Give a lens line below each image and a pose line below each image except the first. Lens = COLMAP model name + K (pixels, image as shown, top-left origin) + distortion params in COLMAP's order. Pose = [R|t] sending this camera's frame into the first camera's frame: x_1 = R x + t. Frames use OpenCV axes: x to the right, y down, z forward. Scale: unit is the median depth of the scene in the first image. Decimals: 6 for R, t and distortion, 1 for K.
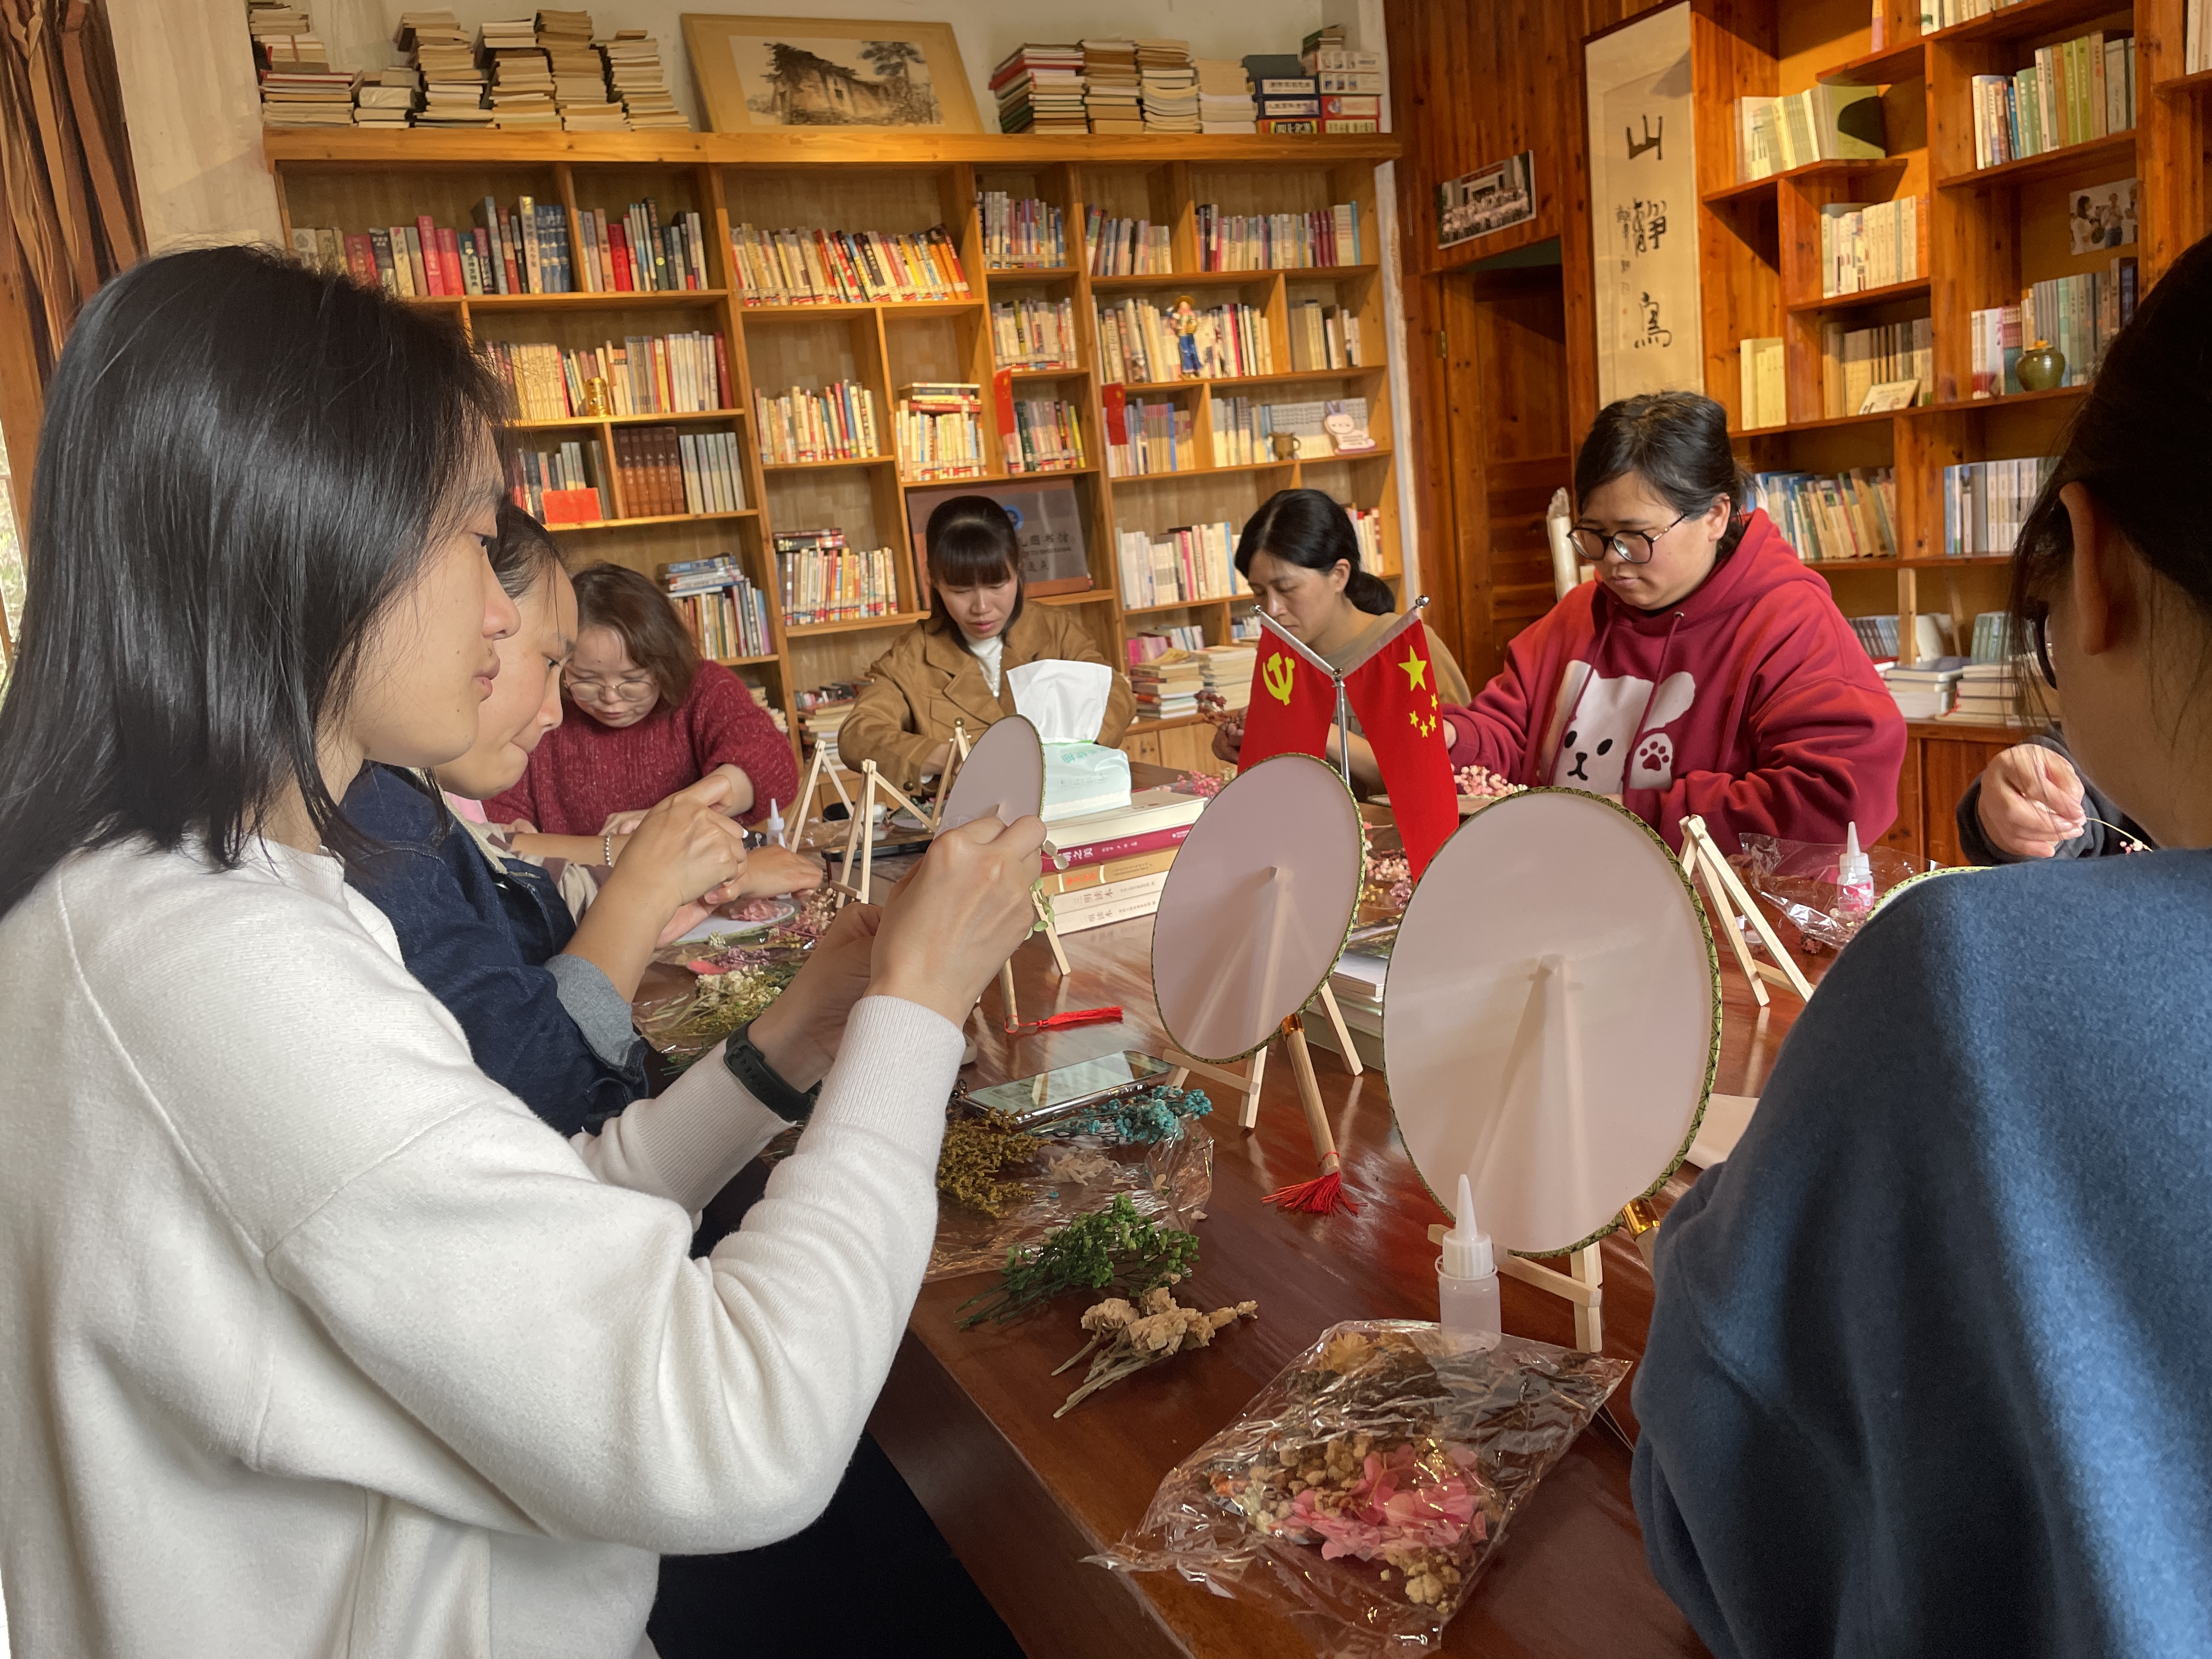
lens RADIAL K [[1654.4, 0, 1106.0], [0, 1654.4, 829.5], [0, 0, 1]] dist [0.057080, -0.080556]
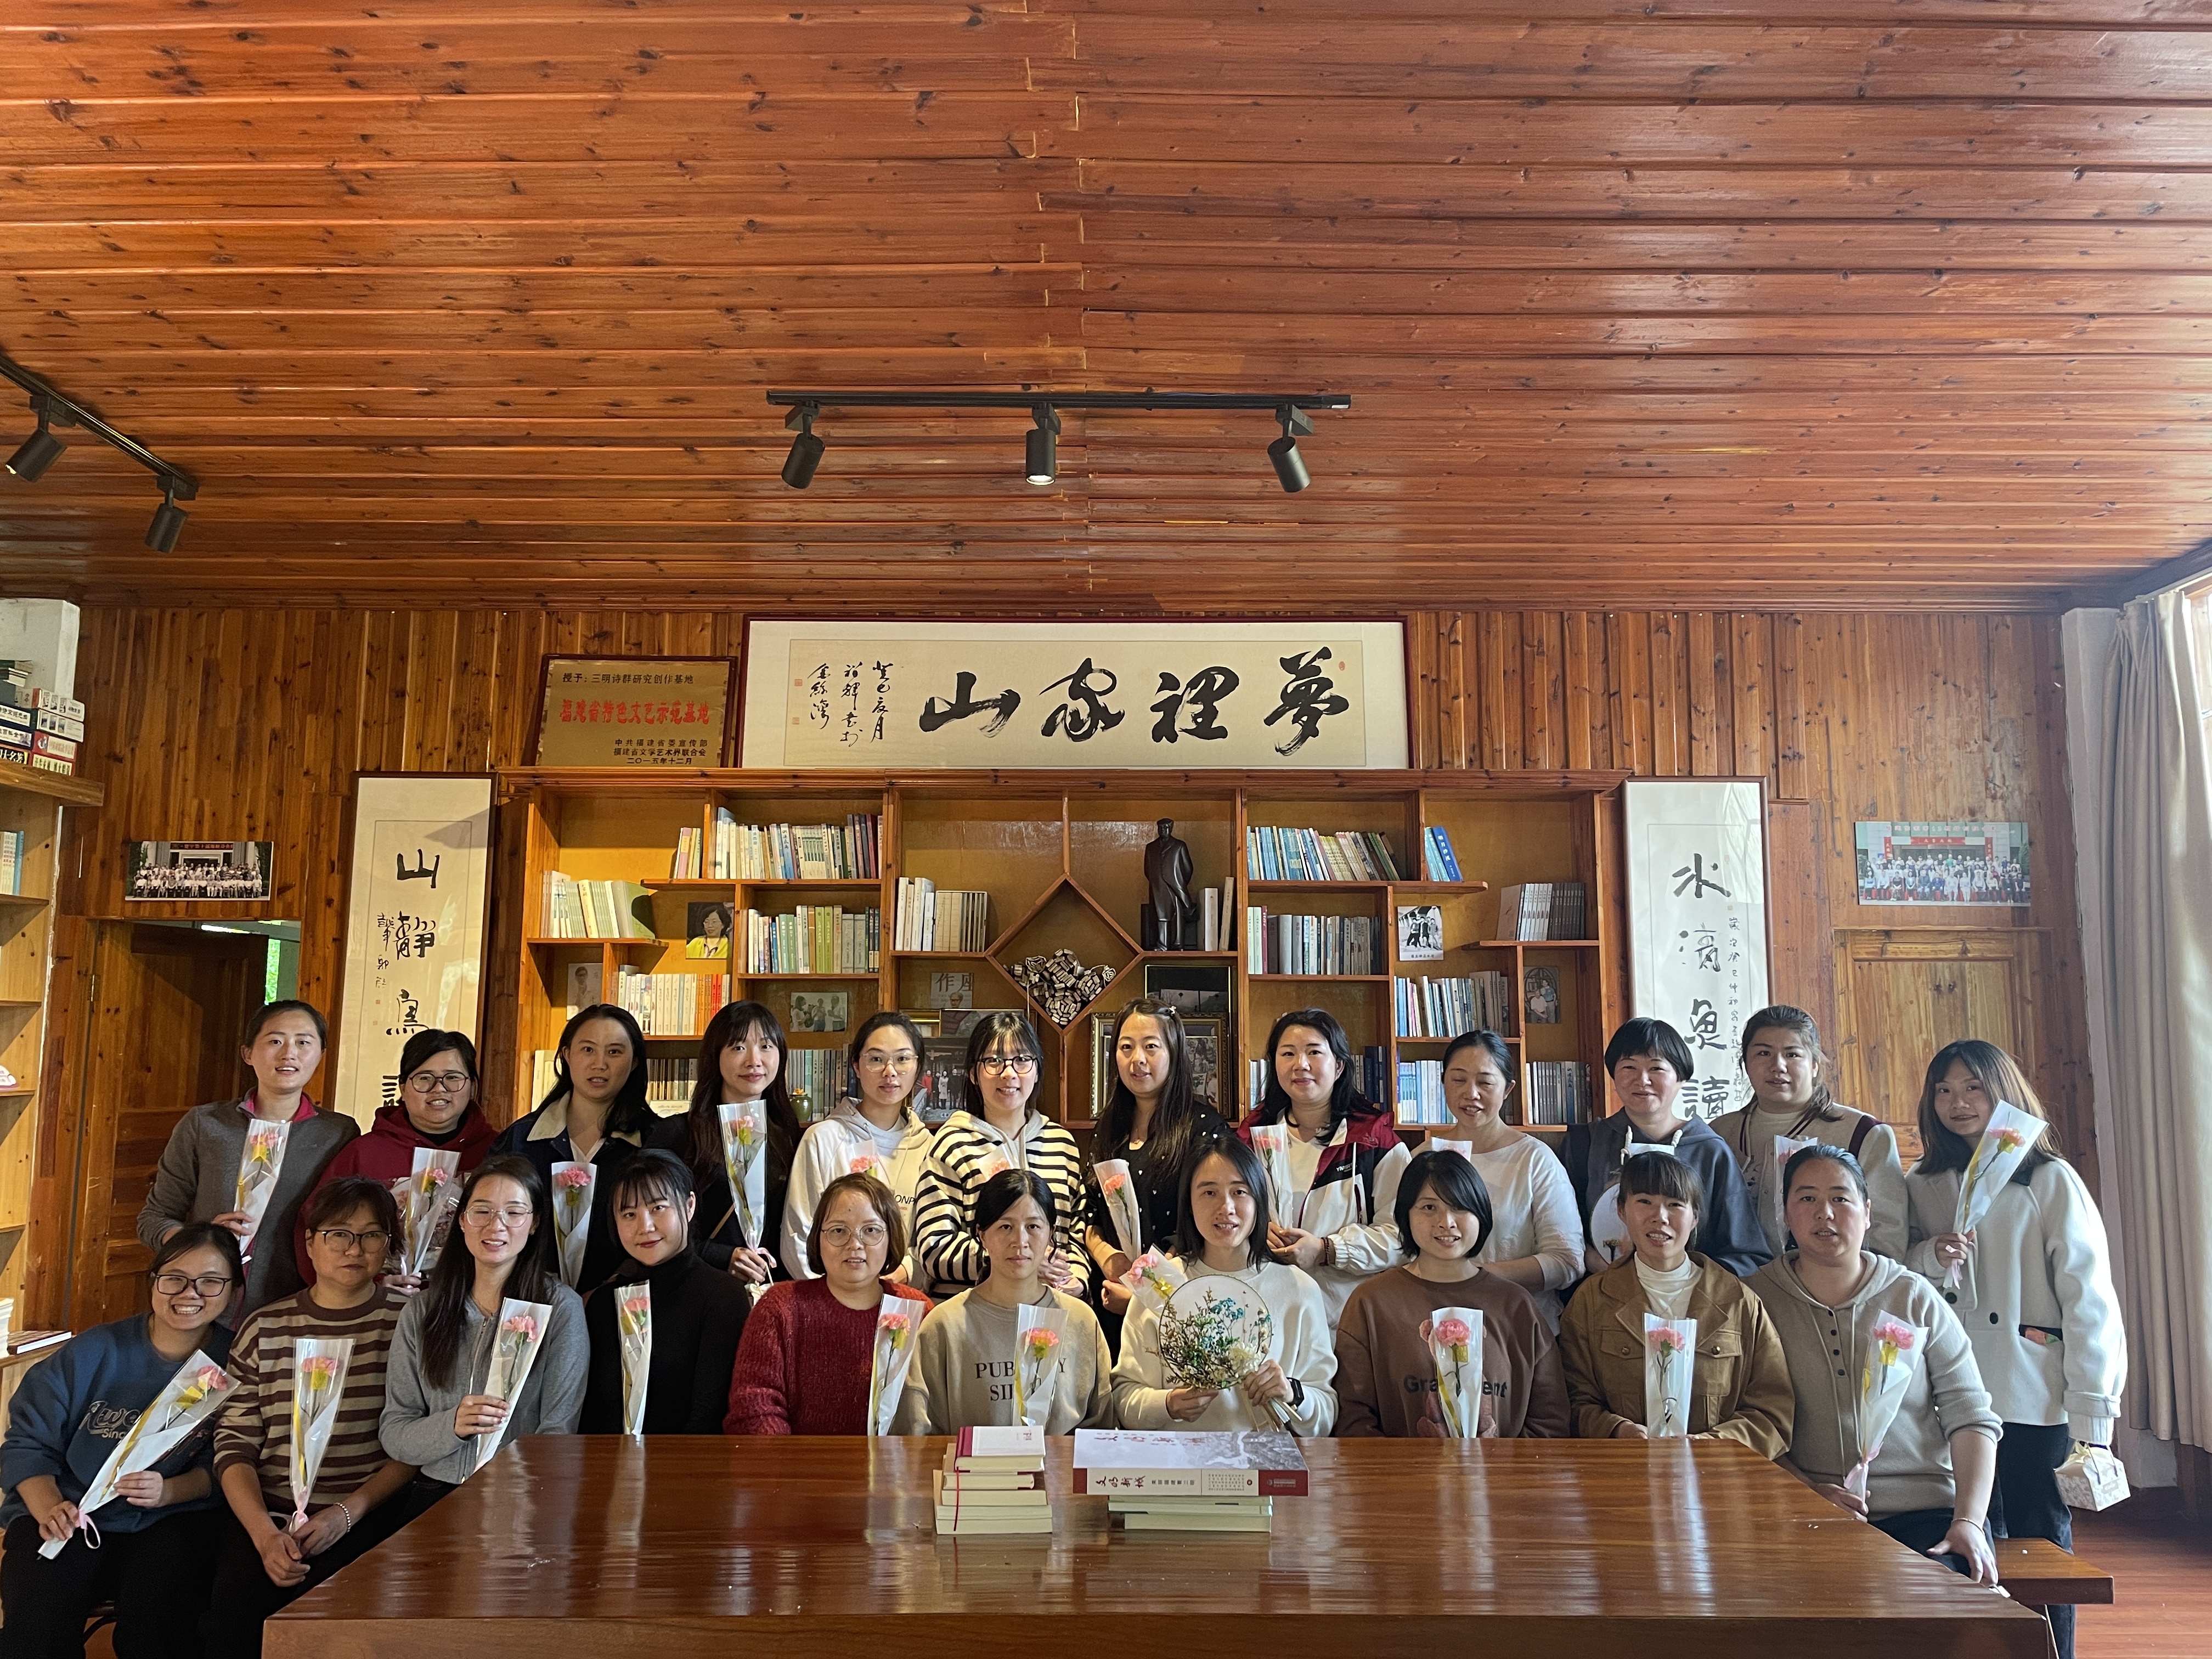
lens RADIAL K [[1654.4, 0, 1106.0], [0, 1654.4, 829.5], [0, 0, 1]] dist [0.057080, -0.080556]
pose [[0.435281, 0.221993, 0.872496, -0.500810], [0.111597, 0.948344, -0.296966, -0.026501], [-0.893351, 0.226632, 0.388022, 0.080860]]
